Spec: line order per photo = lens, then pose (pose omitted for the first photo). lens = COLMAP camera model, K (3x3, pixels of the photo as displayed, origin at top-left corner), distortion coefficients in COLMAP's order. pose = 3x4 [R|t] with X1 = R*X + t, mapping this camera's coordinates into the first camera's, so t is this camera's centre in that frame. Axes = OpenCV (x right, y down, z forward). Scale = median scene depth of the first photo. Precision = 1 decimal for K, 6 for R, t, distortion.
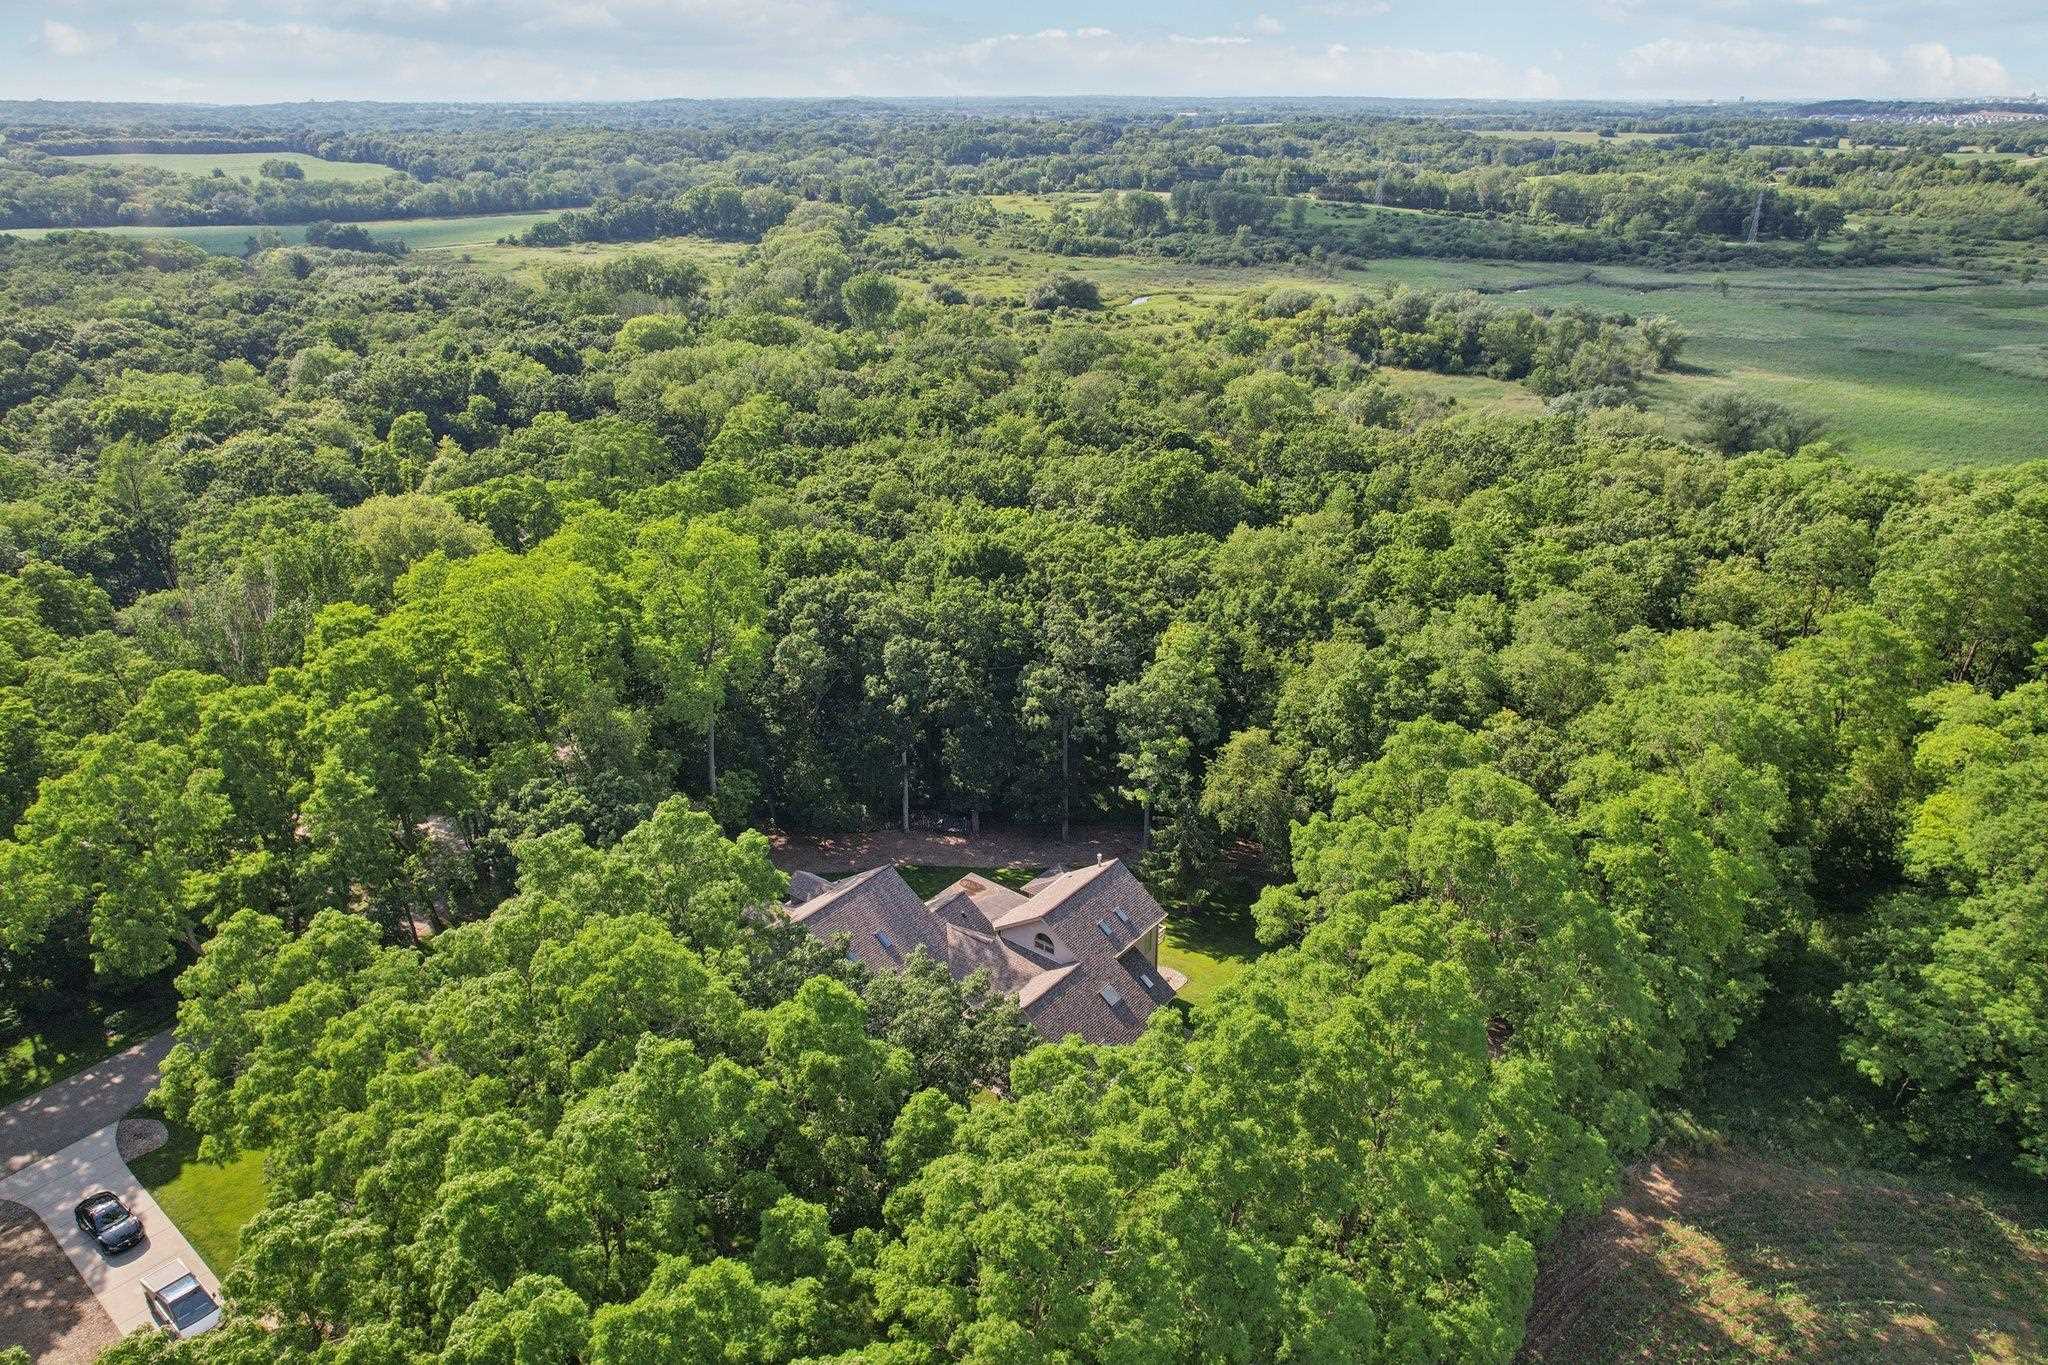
lens RADIAL K [[1326.2, 0, 1010.6], [0, 1326.2, 693.5], [0, 0, 1]] dist [-0.087658, 0.072650]
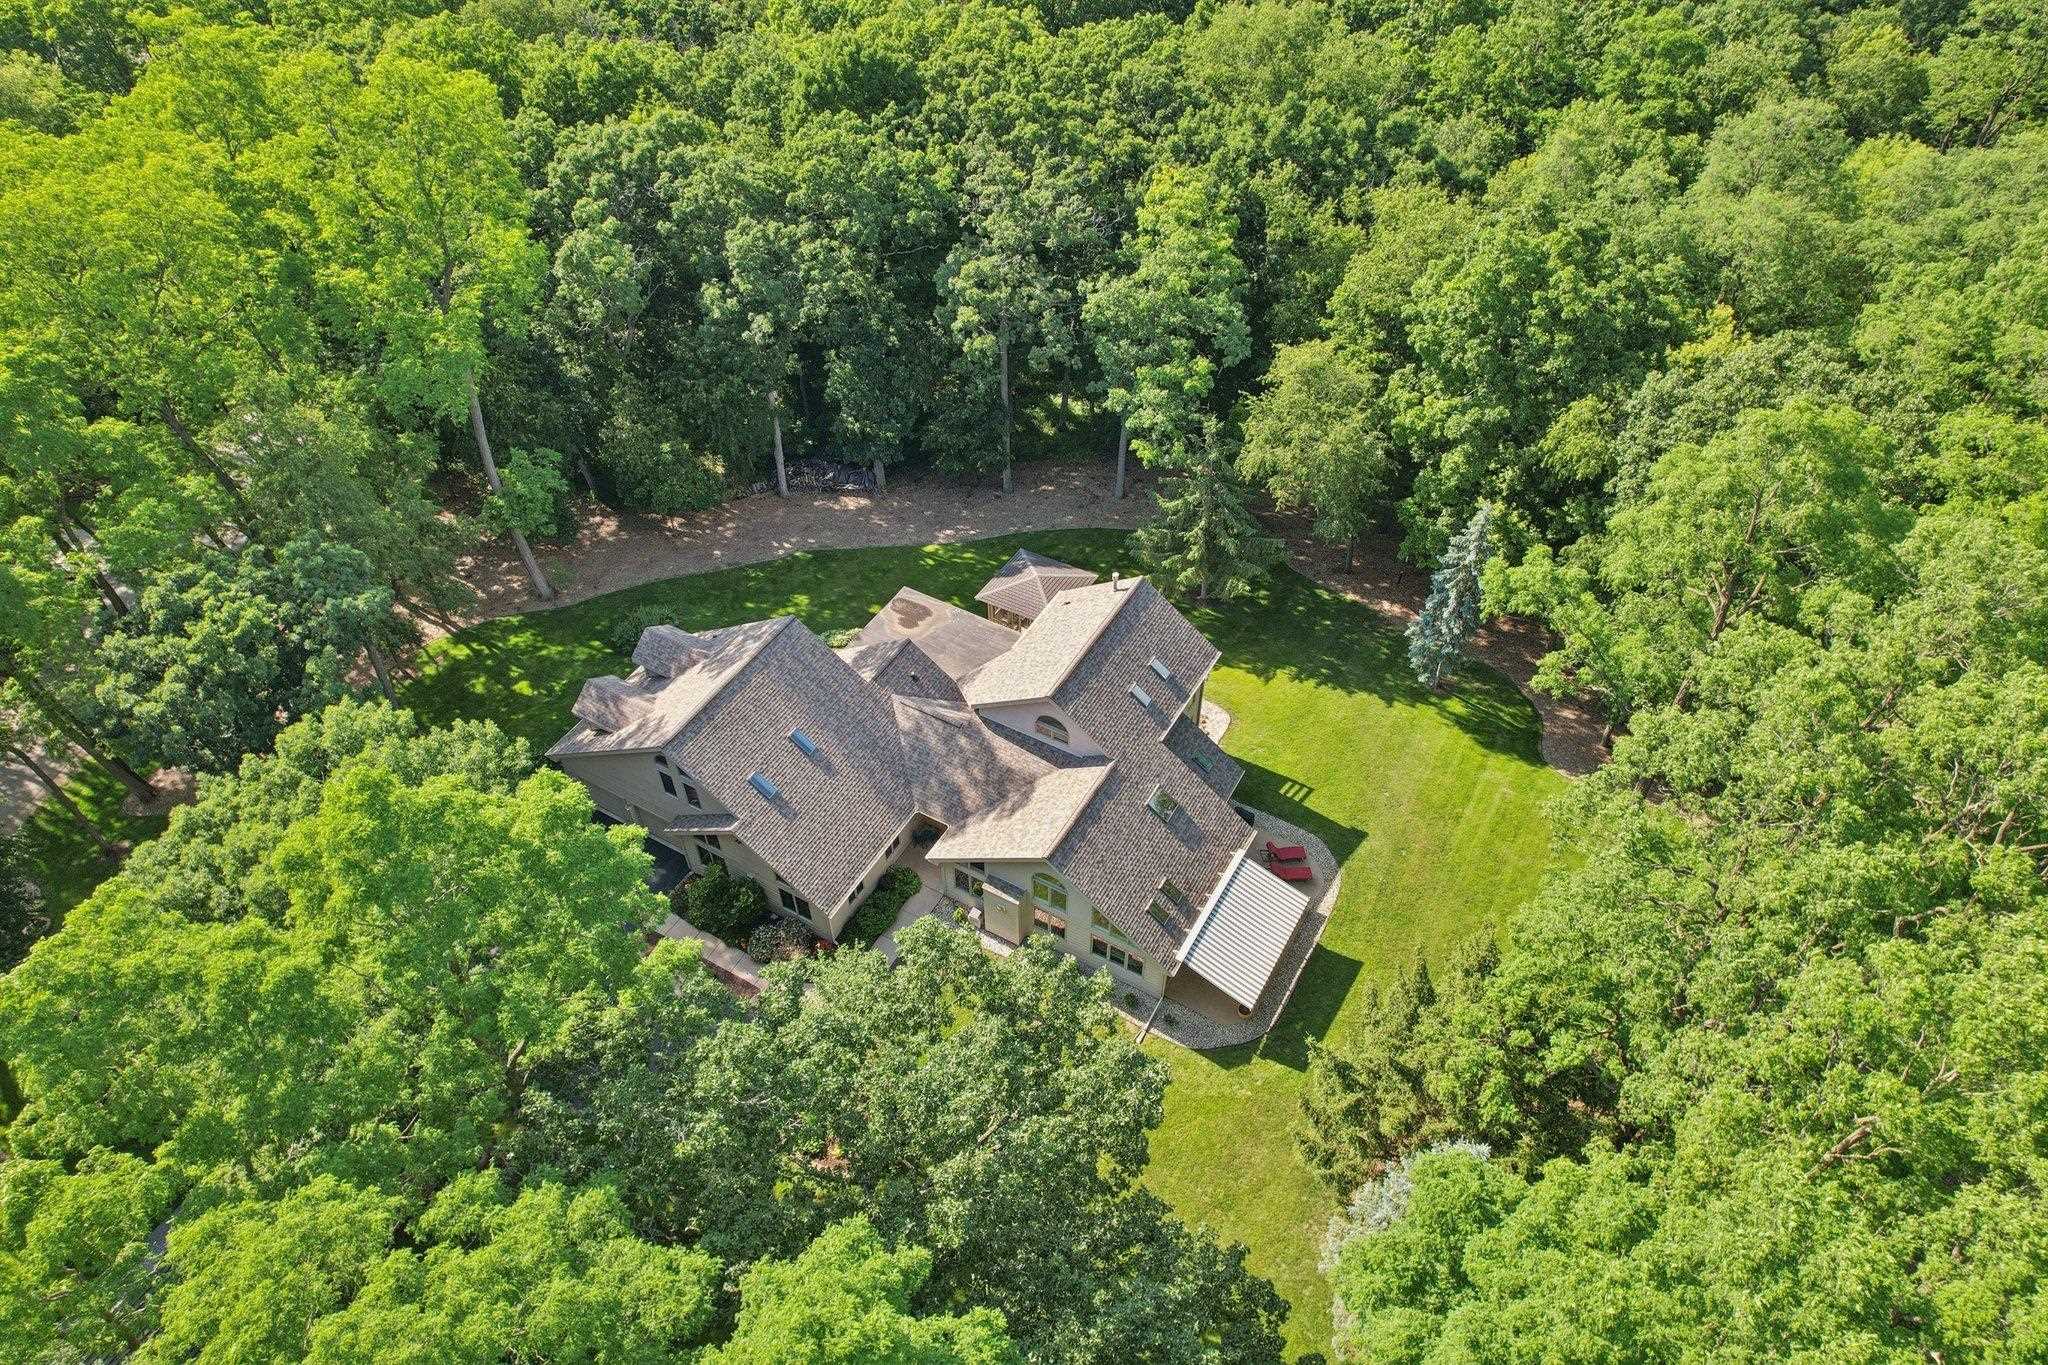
lens RADIAL K [[1326.2, 0, 1010.6], [0, 1326.2, 693.5], [0, 0, 1]] dist [-0.087658, 0.072650]
pose [[0.988860, -0.105460, 0.105043, -0.048307], [0.060410, 0.929315, 0.364314, -0.052882], [-0.136039, -0.353910, 0.925333, 0.311625]]
